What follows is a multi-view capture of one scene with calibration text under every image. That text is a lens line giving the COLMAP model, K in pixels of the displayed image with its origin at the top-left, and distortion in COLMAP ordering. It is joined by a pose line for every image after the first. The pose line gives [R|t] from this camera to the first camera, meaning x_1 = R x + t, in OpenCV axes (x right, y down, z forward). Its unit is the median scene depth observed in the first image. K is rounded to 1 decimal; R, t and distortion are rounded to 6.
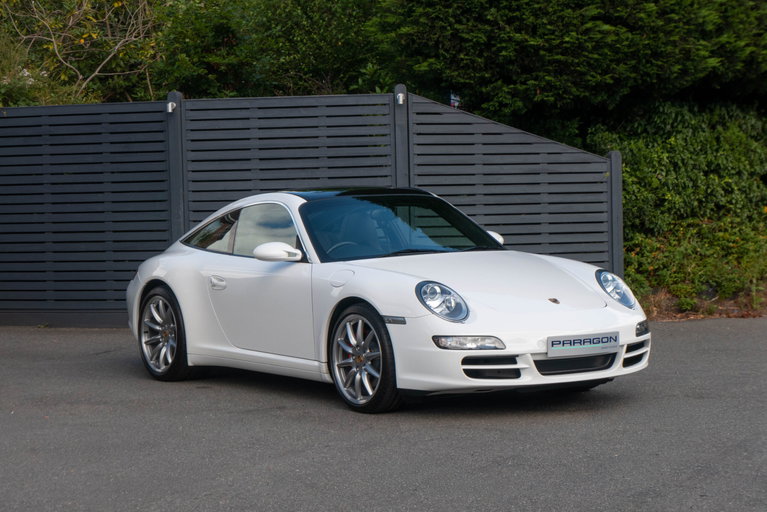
lens RADIAL K [[1919.8, 0, 383.5], [0, 1919.8, 256.0], [0, 0, 1]] dist [0.067905, -3.328376]
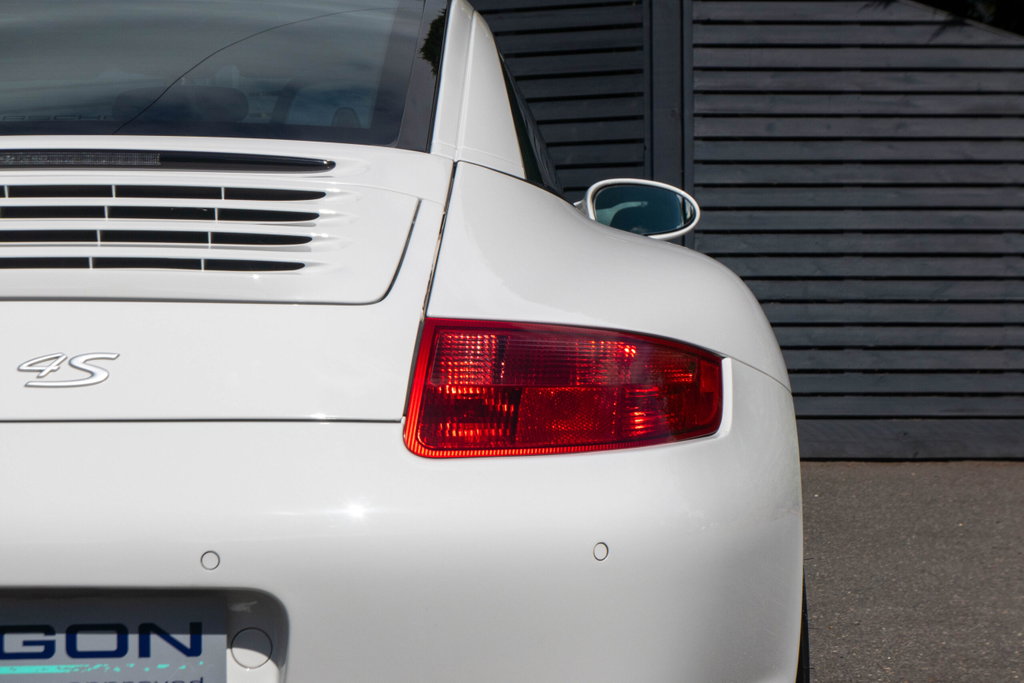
lens RADIAL K [[2628.1, 0, 512.5], [0, 2628.1, 287.0], [0, 0, 1]] dist [-0.006387, -1.715221]
pose [[0.946183, 0.017681, -0.323150, 0.163327], [-0.028190, 0.999214, -0.027870, 0.014561], [0.322403, 0.035480, 0.945937, 0.394642]]
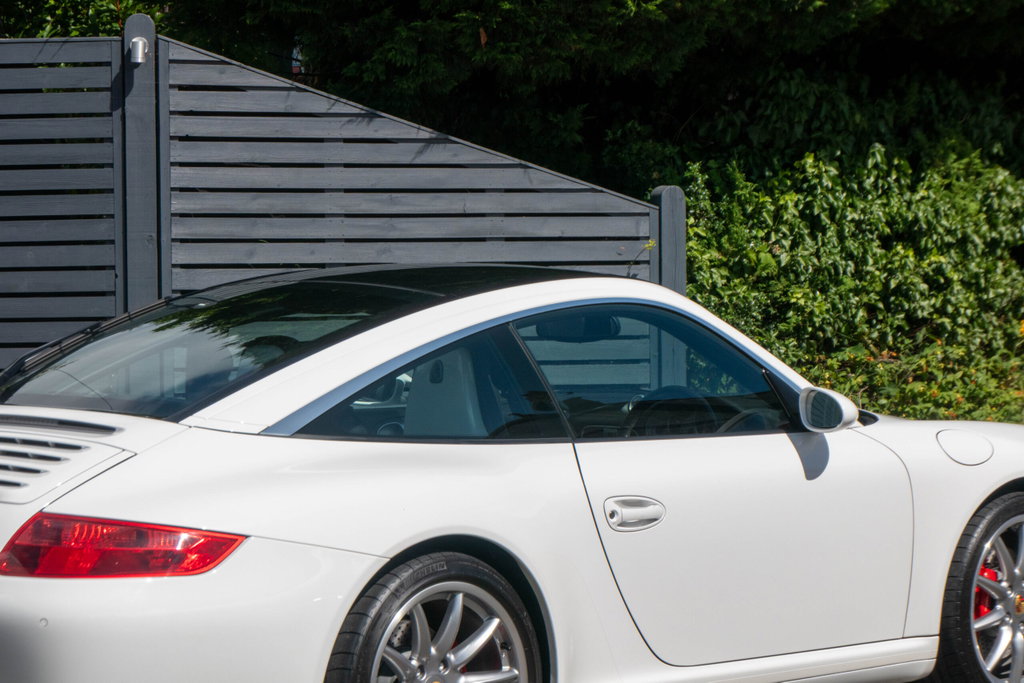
lens RADIAL K [[3547.2, 0, 512.0], [0, 3547.2, 341.5], [0, 0, 1]] dist [0.194328, -11.654317]
pose [[0.997364, 0.011253, 0.071681, 0.032185], [-0.010789, 0.999918, -0.006856, -0.015719], [-0.071753, 0.006064, 0.997404, 0.239839]]
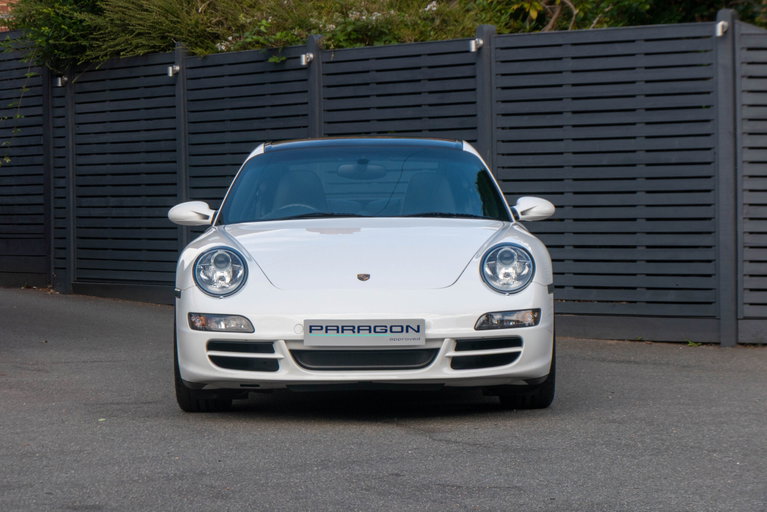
lens RADIAL K [[2785.5, 0, 383.5], [0, 2785.5, 256.0], [0, 0, 1]] dist [-0.072846, -3.247870]
pose [[0.829086, 0.026963, -0.558470, 0.465685], [-0.035010, 0.999380, -0.003725, 0.012175], [0.558024, 0.022640, 0.829516, 0.051066]]
